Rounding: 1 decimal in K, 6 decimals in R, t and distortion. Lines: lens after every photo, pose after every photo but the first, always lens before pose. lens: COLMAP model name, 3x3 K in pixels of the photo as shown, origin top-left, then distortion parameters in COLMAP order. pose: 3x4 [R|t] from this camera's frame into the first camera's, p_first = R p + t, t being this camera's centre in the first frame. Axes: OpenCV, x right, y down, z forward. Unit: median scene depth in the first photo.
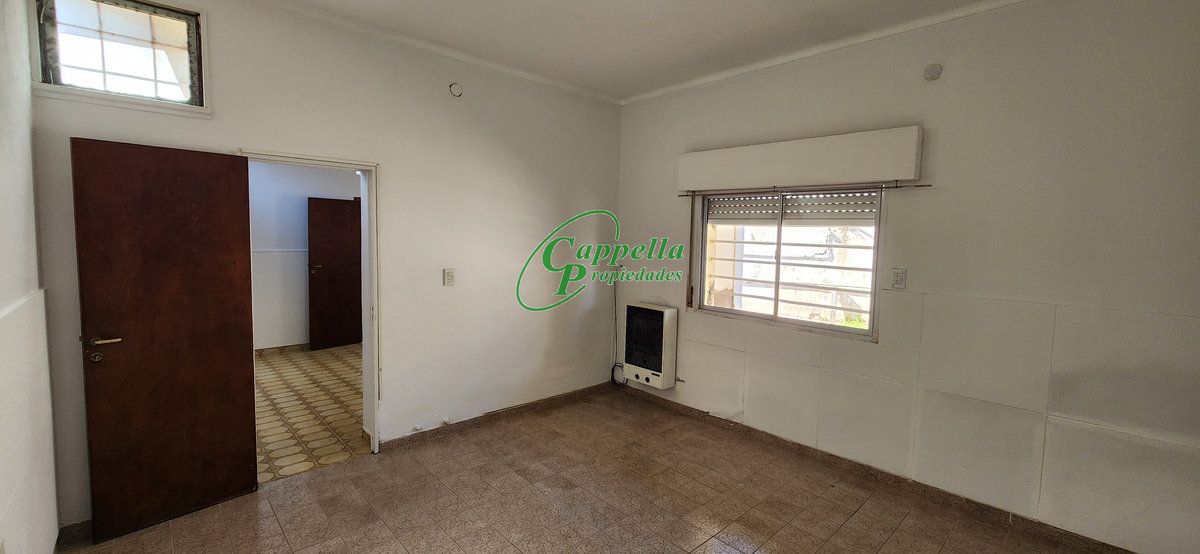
lens RADIAL K [[485.3, 0, 594.1], [0, 485.3, 274.2], [0, 0, 1]] dist [0.002639, -0.001160]
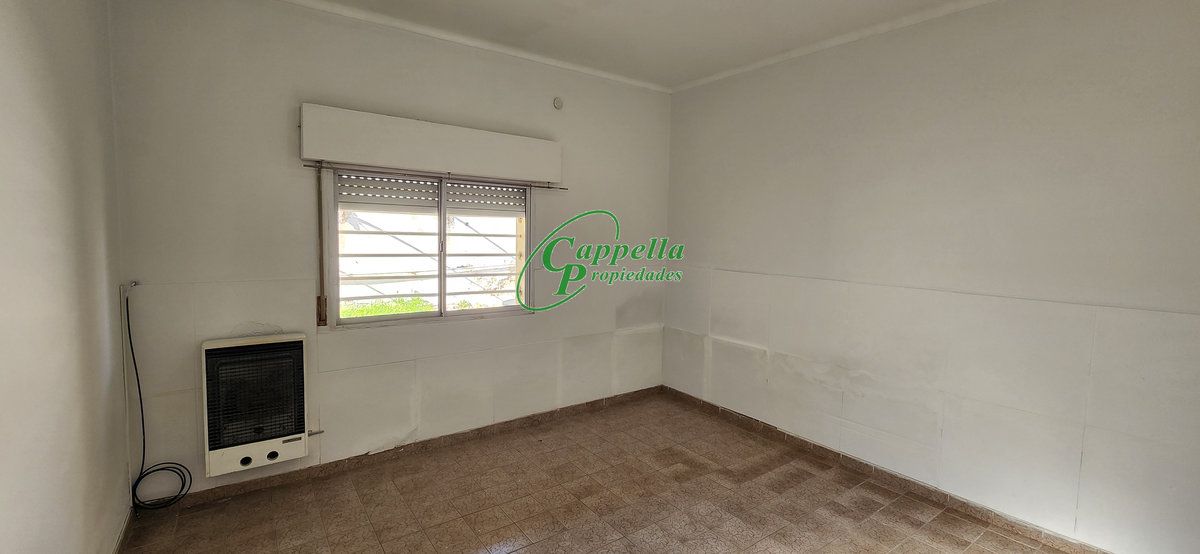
lens RADIAL K [[485.3, 0, 601.4], [0, 485.3, 269.5], [0, 0, 1]] dist [0.002639, -0.001160]
pose [[0.119606, -0.101933, 0.987575, -0.471760], [0.060681, 0.993606, 0.095207, -0.059557], [-0.990965, 0.048540, 0.125026, 0.534476]]
